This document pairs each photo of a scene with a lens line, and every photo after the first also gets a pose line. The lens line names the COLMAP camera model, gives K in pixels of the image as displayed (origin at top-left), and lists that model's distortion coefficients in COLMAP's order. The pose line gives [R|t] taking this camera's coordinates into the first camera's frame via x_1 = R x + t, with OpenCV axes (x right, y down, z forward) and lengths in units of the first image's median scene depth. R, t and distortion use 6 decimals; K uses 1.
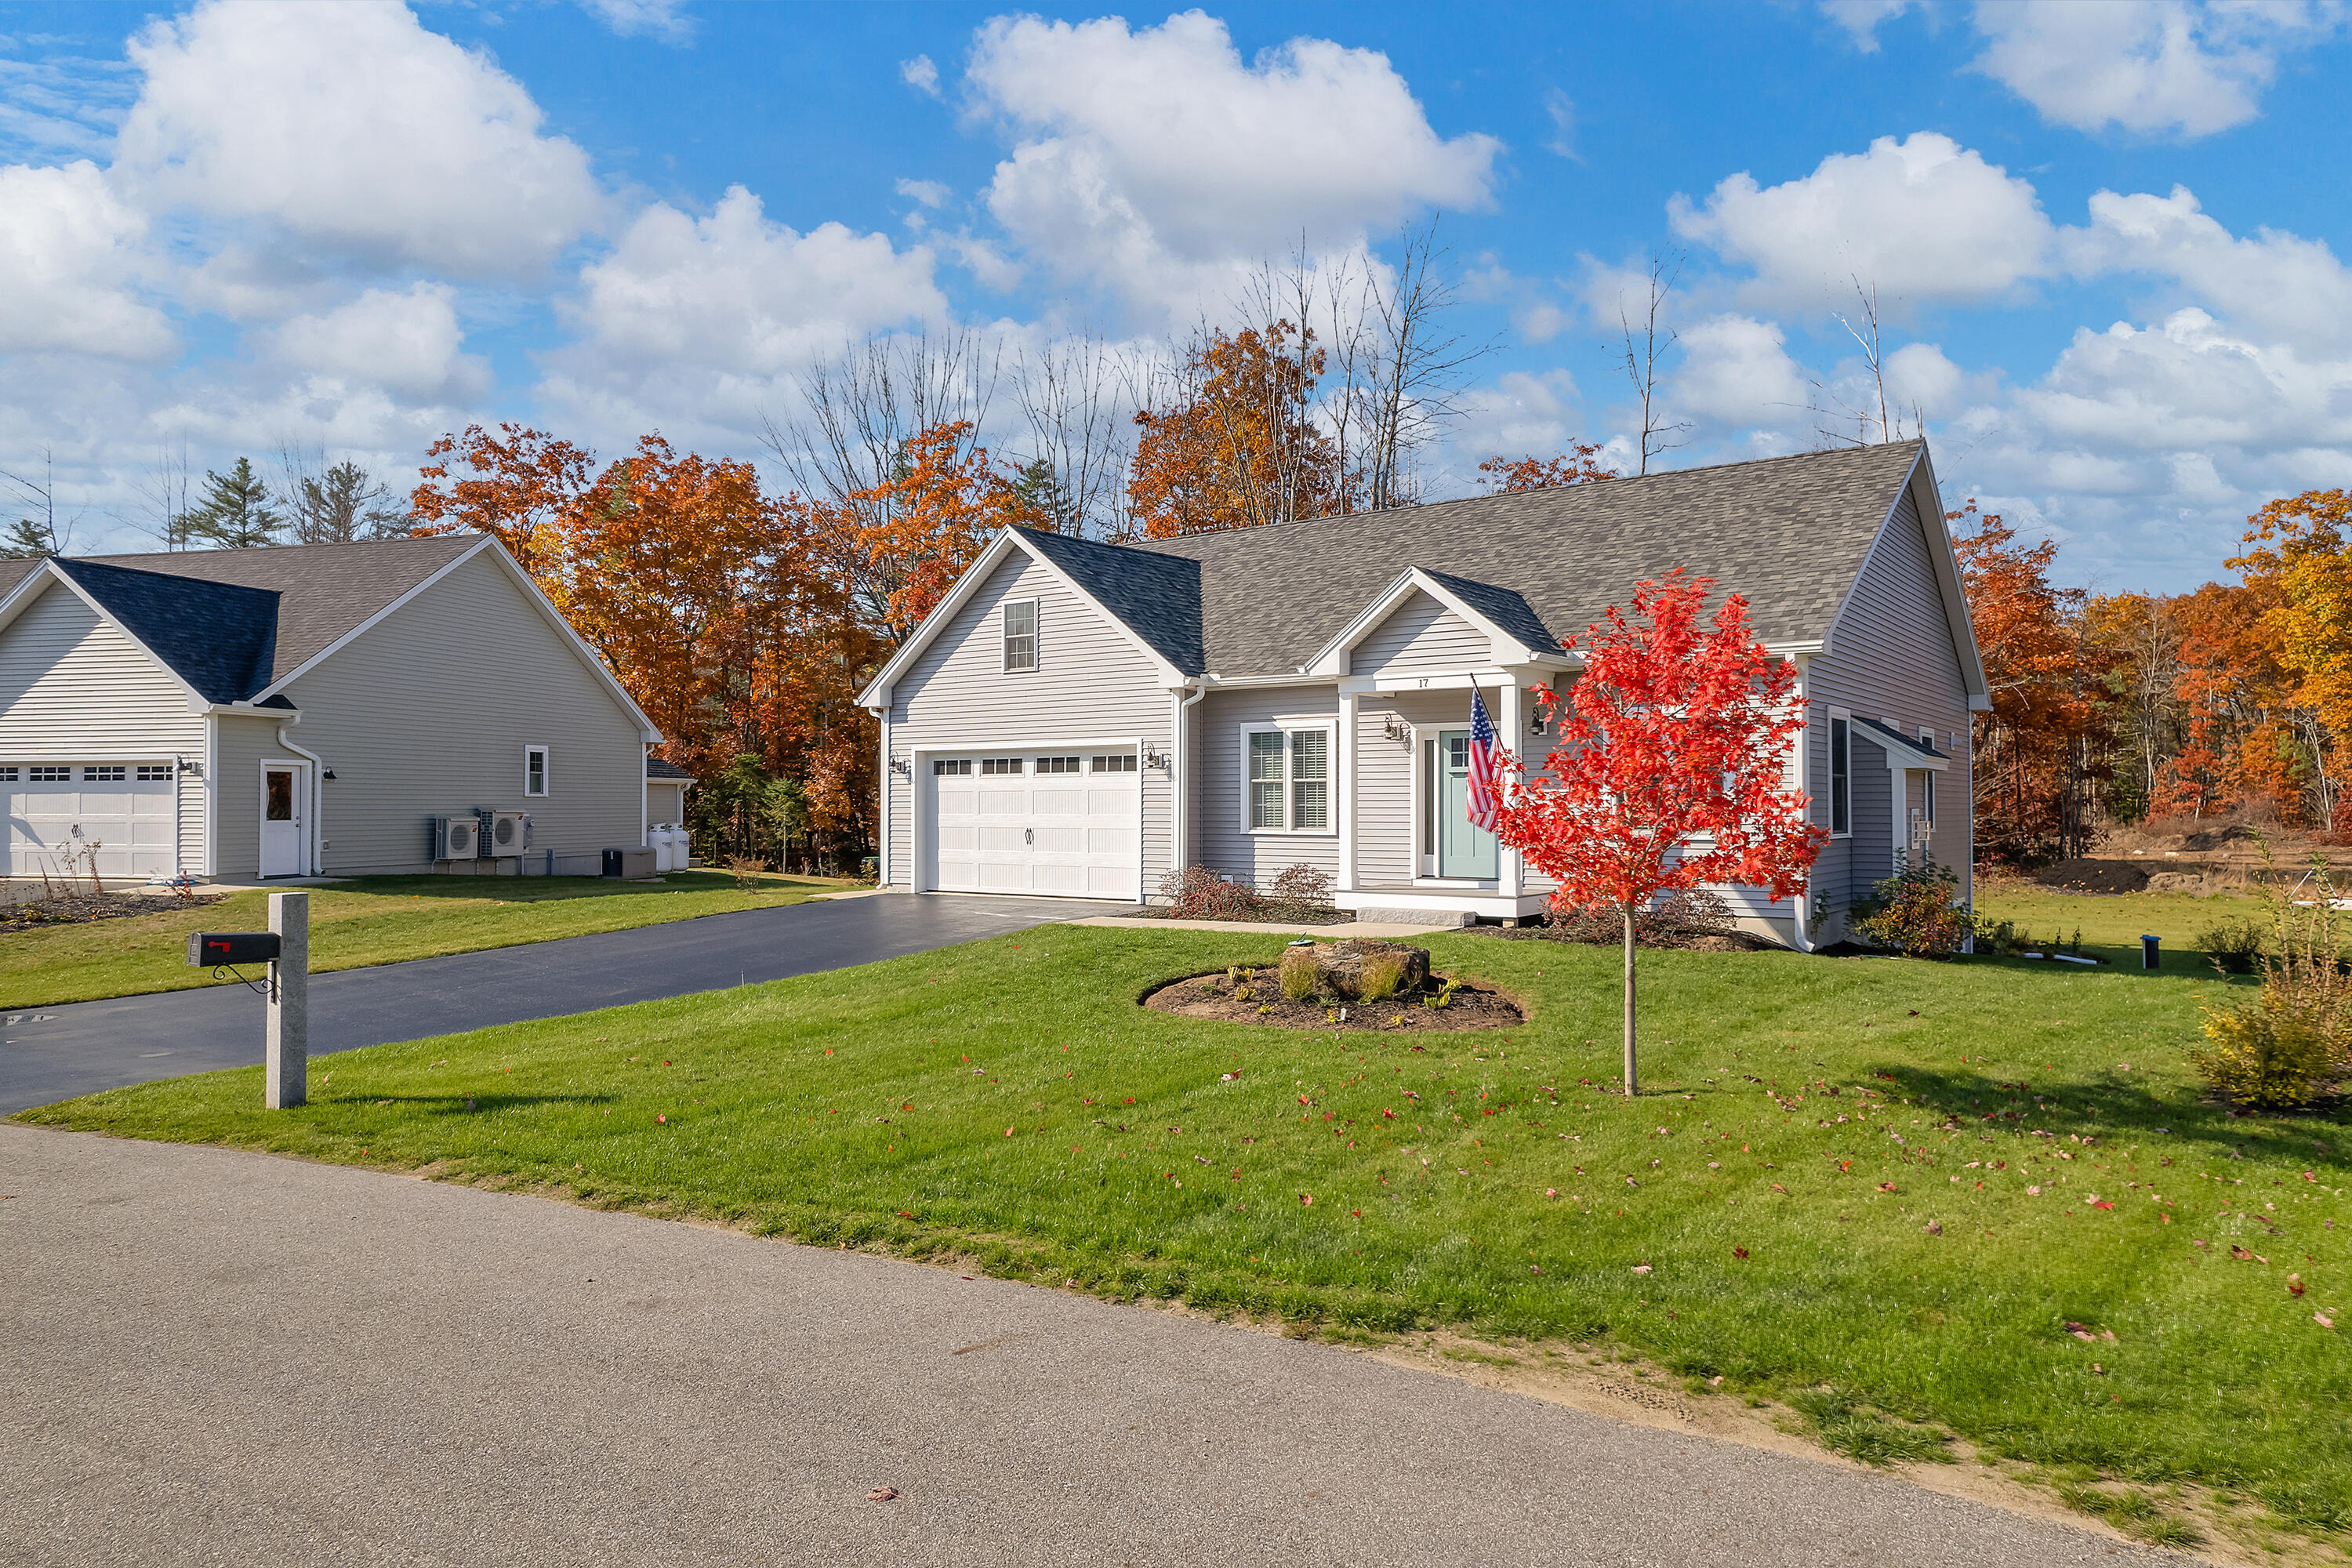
lens RADIAL K [[1491.3, 0, 1184.2], [0, 1491.3, 790.0], [0, 0, 1]] dist [-0.019289, 0.036323]
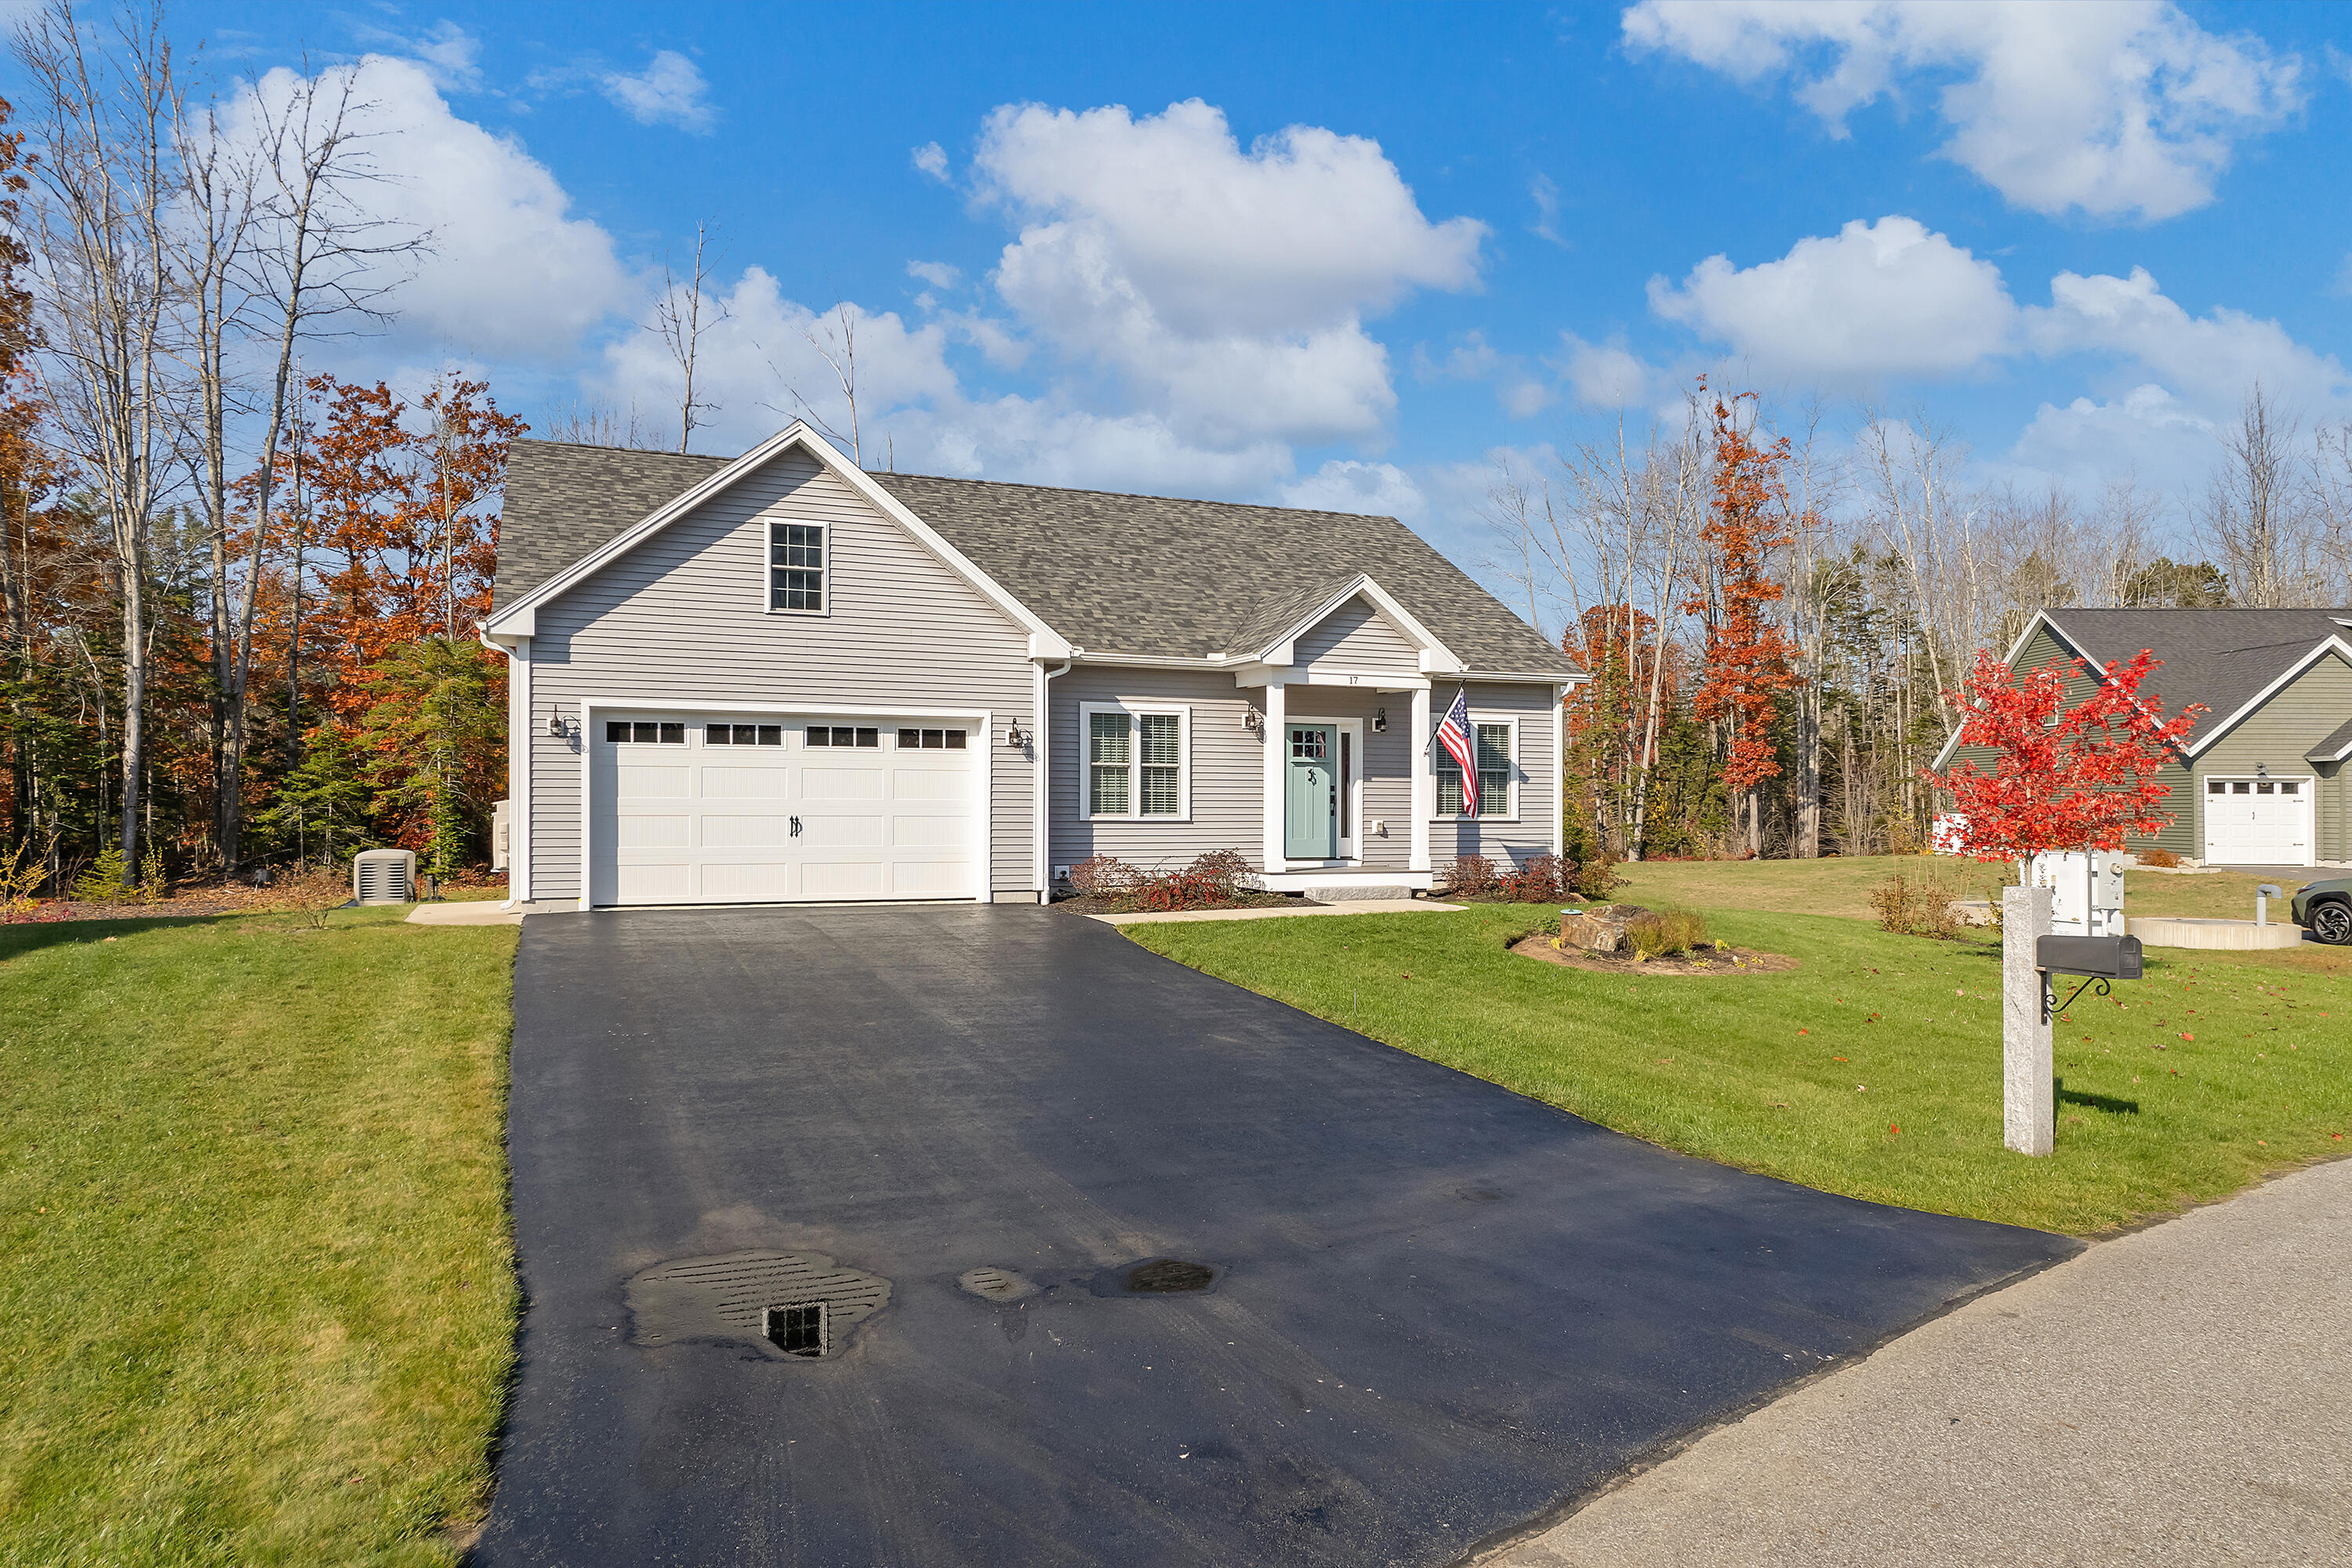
lens RADIAL K [[1491.3, 0, 1181.0], [0, 1491.3, 788.5], [0, 0, 1]] dist [-0.019289, 0.036323]
pose [[0.517869, 0.012950, 0.855362, -0.729720], [-0.013693, 0.999883, -0.006847, 0.014976], [-0.855350, -0.008167, 0.517986, 0.467058]]
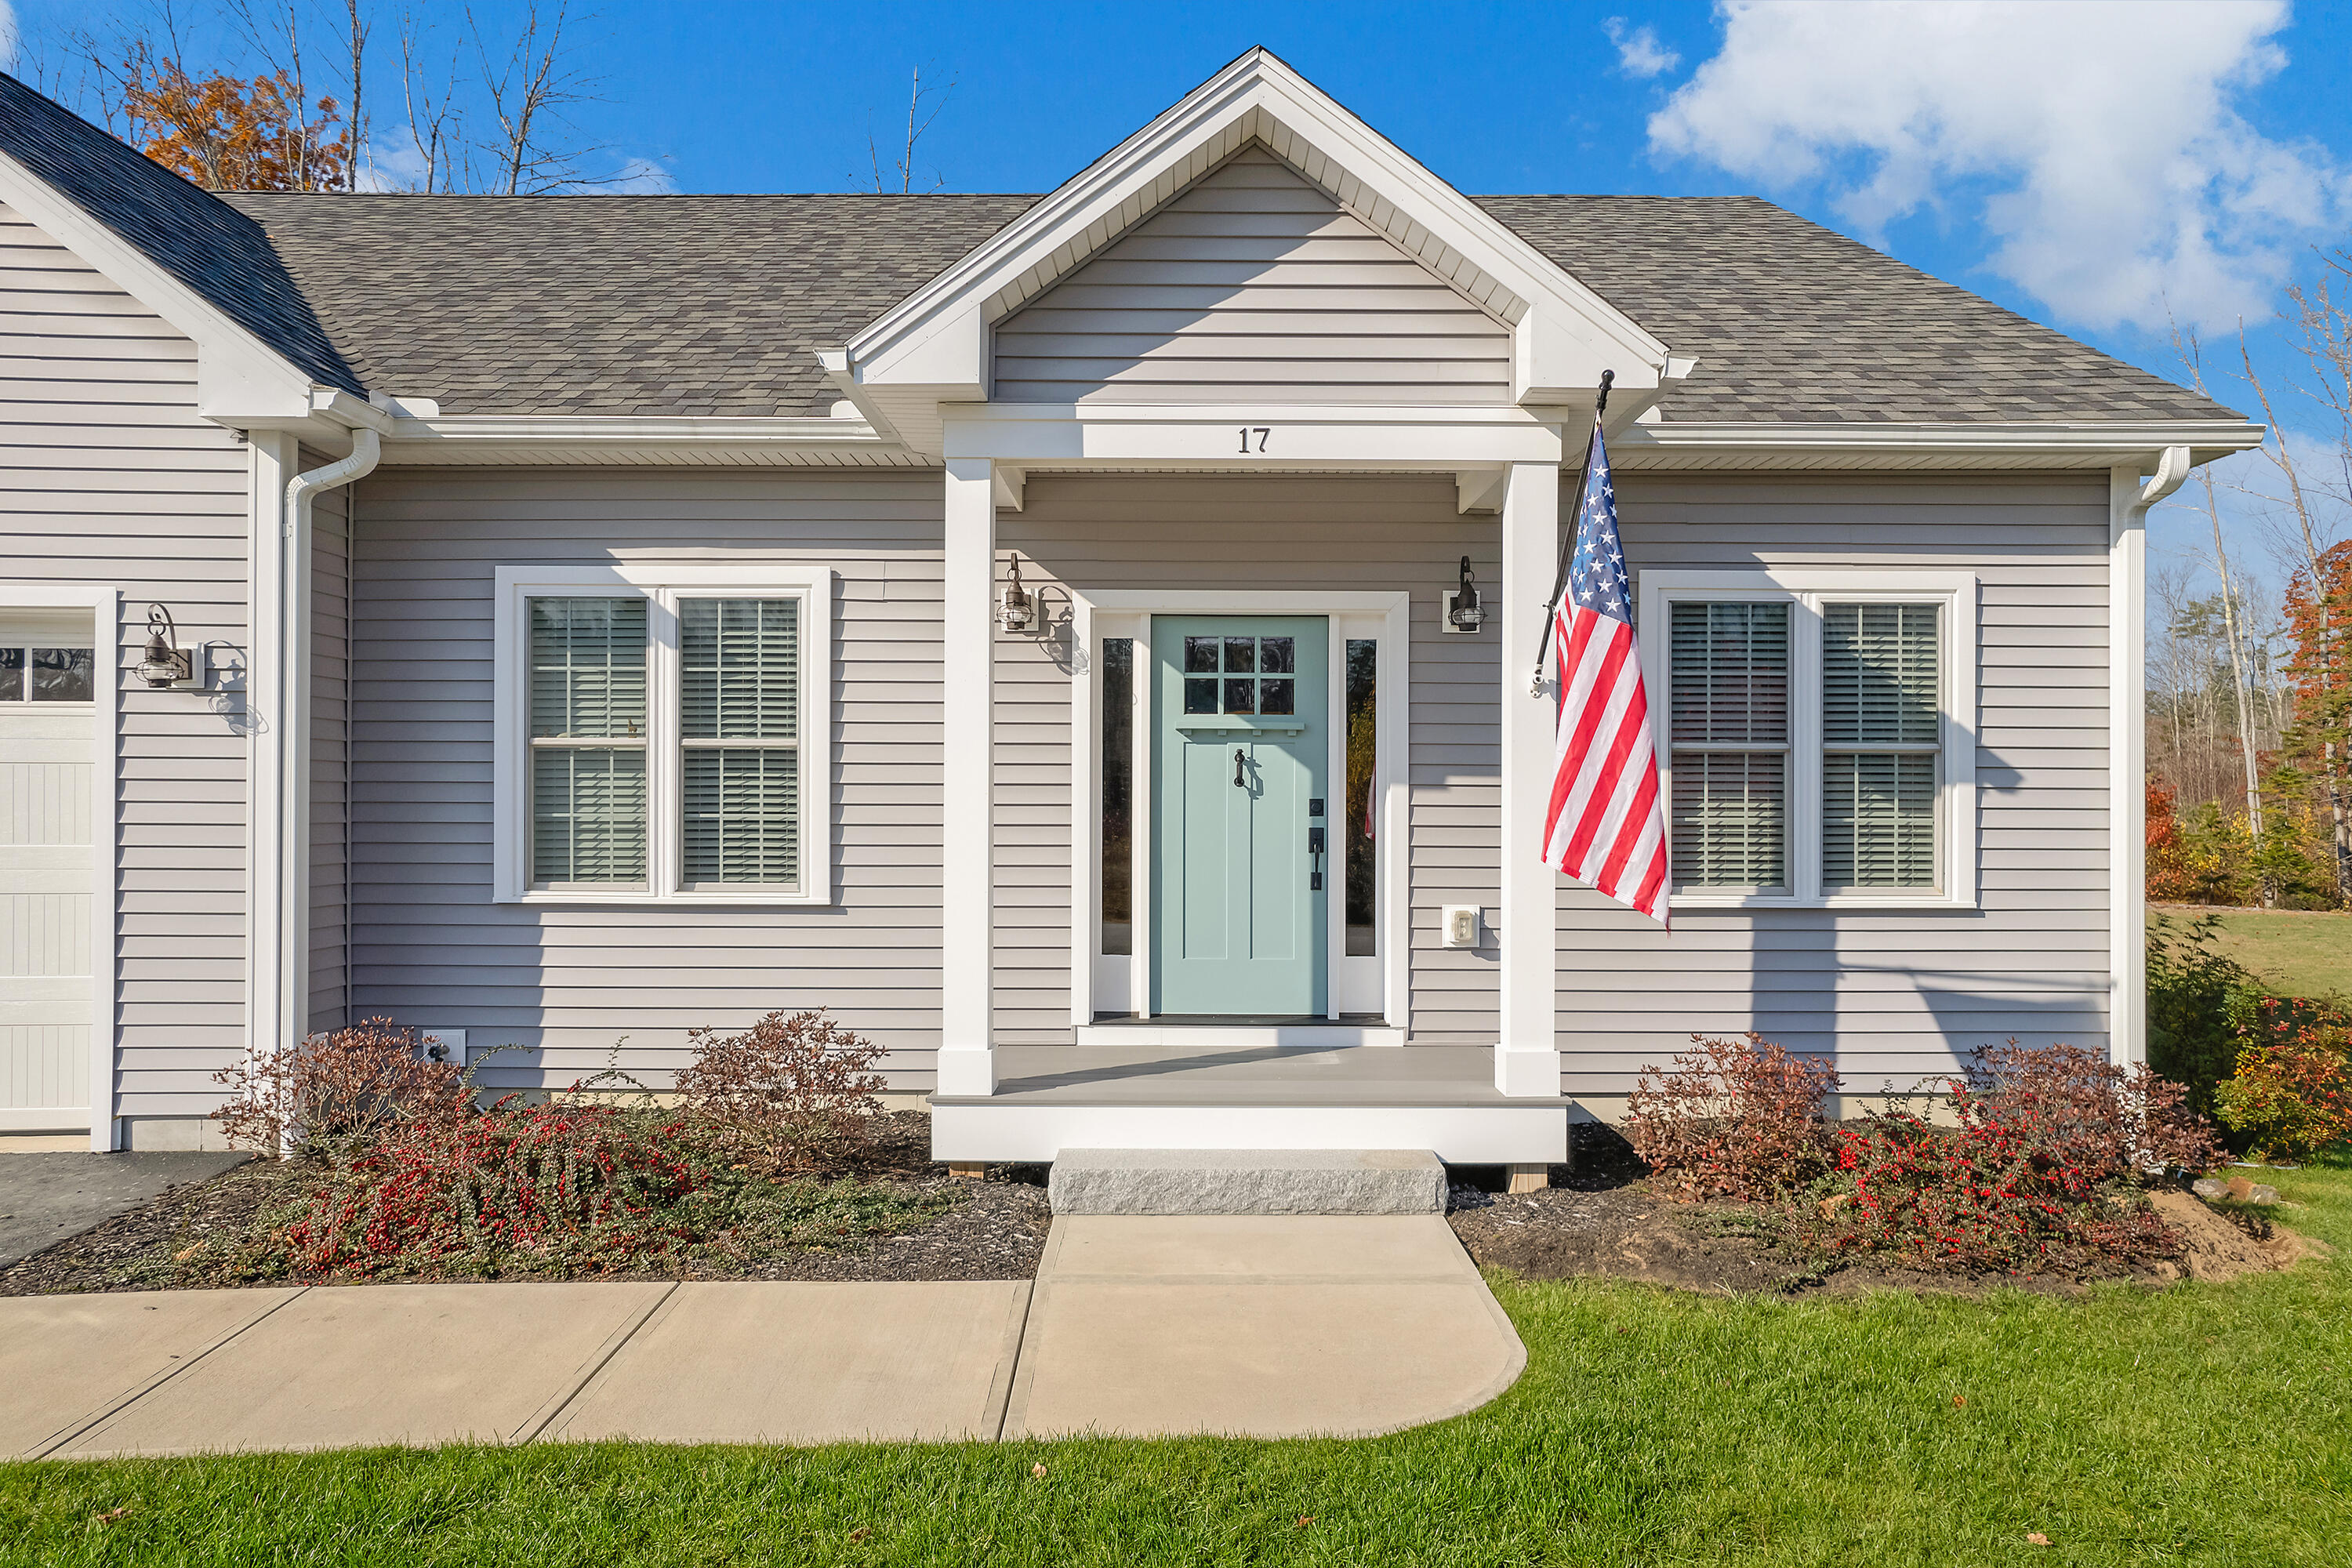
lens RADIAL K [[1491.3, 0, 1186.9], [0, 1491.3, 783.9], [0, 0, 1]] dist [-0.019289, 0.036323]
pose [[0.803340, 0.012684, 0.595385, -0.034729], [-0.010742, 0.999919, -0.006808, 0.003807], [-0.595424, -0.000927, 0.803411, 0.650340]]
